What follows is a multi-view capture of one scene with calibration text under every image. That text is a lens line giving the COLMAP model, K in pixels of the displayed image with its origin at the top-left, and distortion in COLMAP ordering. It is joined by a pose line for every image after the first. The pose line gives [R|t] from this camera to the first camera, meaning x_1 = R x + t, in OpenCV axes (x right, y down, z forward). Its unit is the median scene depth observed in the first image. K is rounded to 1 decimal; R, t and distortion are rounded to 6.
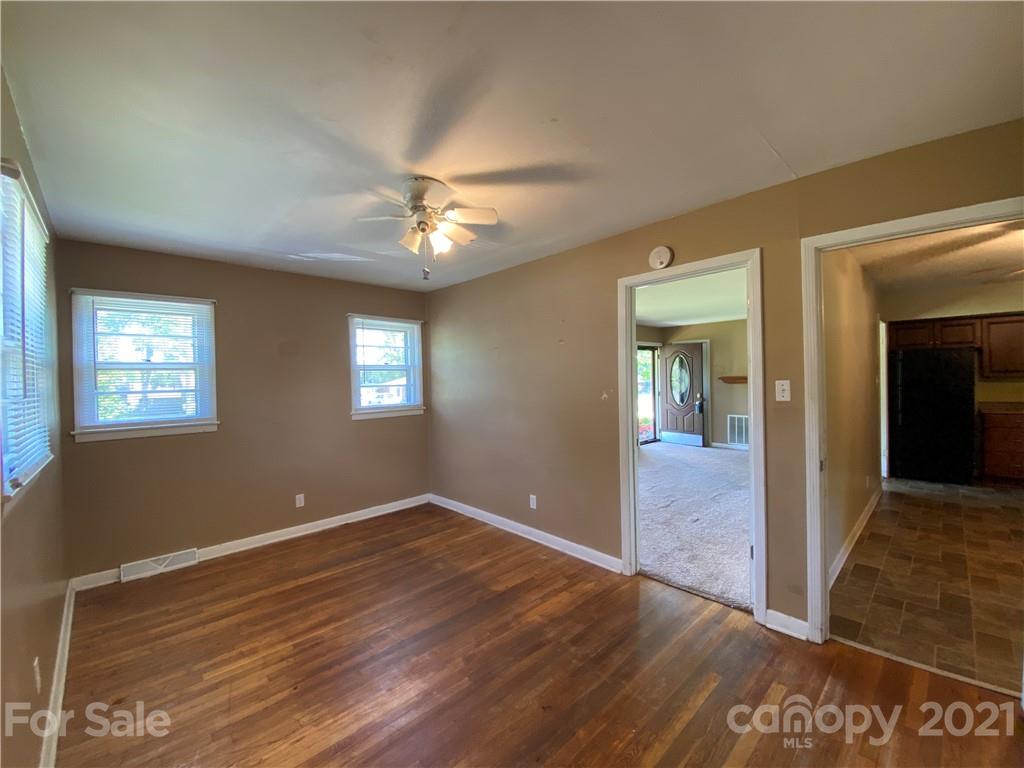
lens RADIAL K [[414.7, 0, 509.4], [0, 414.7, 382.0], [0, 0, 1]] dist [0.036648, -0.026766]
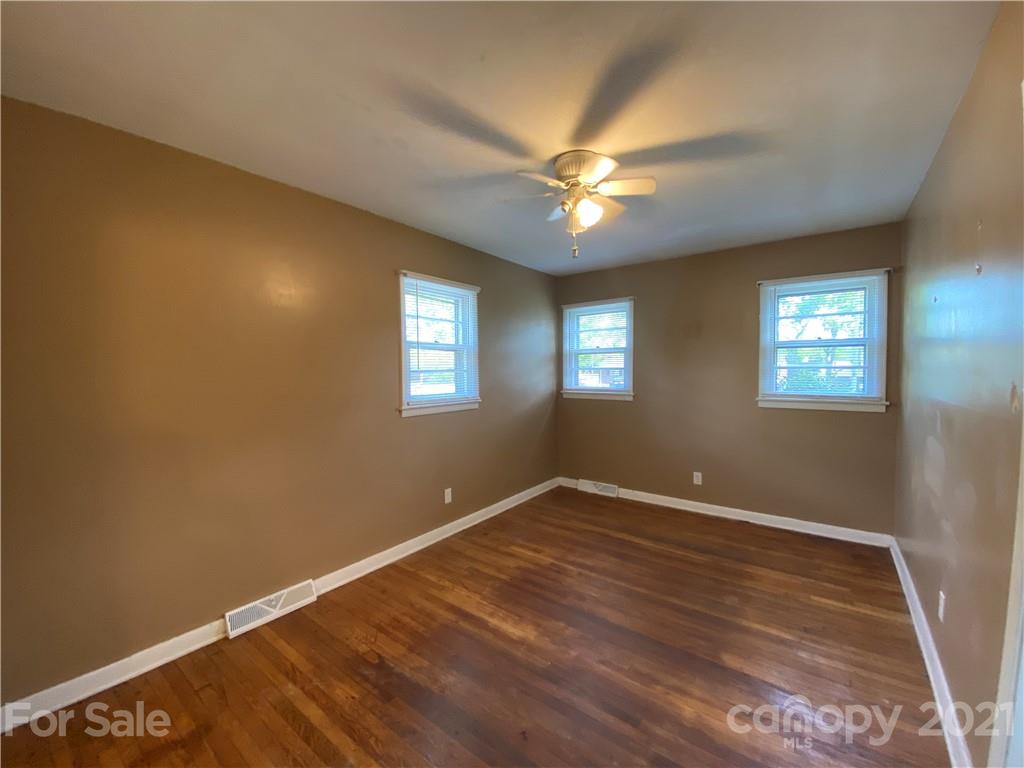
lens RADIAL K [[414.7, 0, 509.4], [0, 414.7, 382.0], [0, 0, 1]] dist [0.036648, -0.026766]
pose [[0.165274, 0.054000, -0.984768, 0.551107], [-0.001603, 0.998513, 0.054484, -0.009039], [0.986246, -0.007426, 0.165115, 0.499934]]
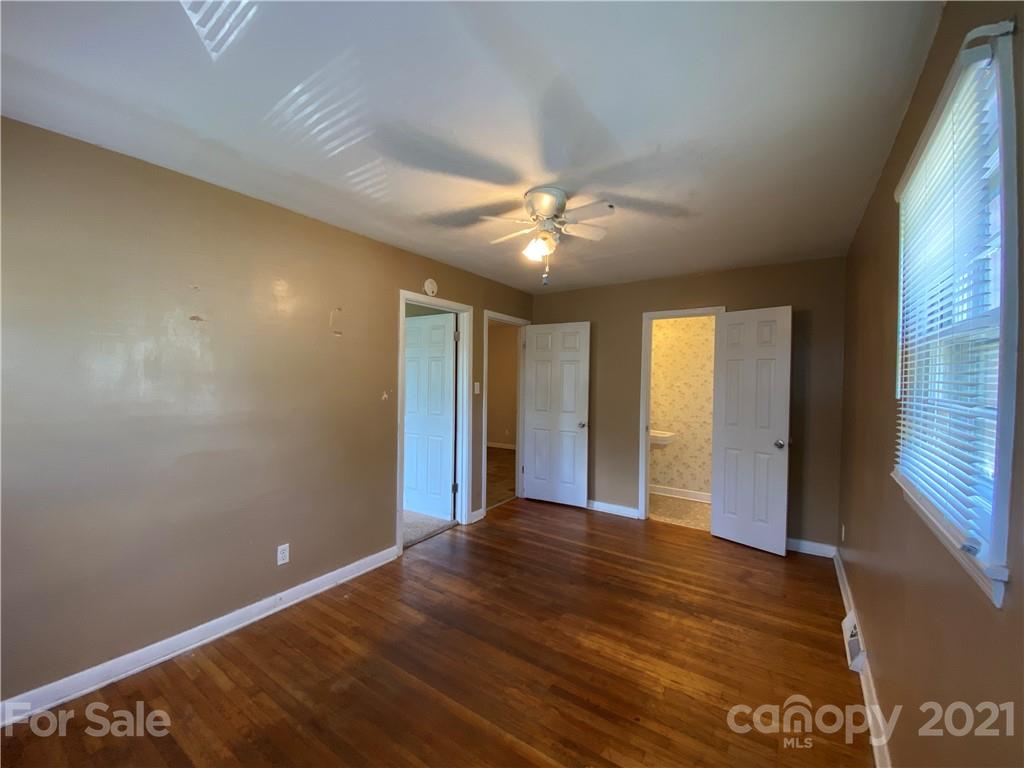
lens RADIAL K [[414.7, 0, 509.4], [0, 414.7, 382.0], [0, 0, 1]] dist [0.036648, -0.026766]
pose [[-0.219705, 0.002757, 0.975563, -0.875227], [-0.004931, 0.999980, -0.003936, 0.000499], [-0.975554, -0.005675, -0.219687, 0.964051]]
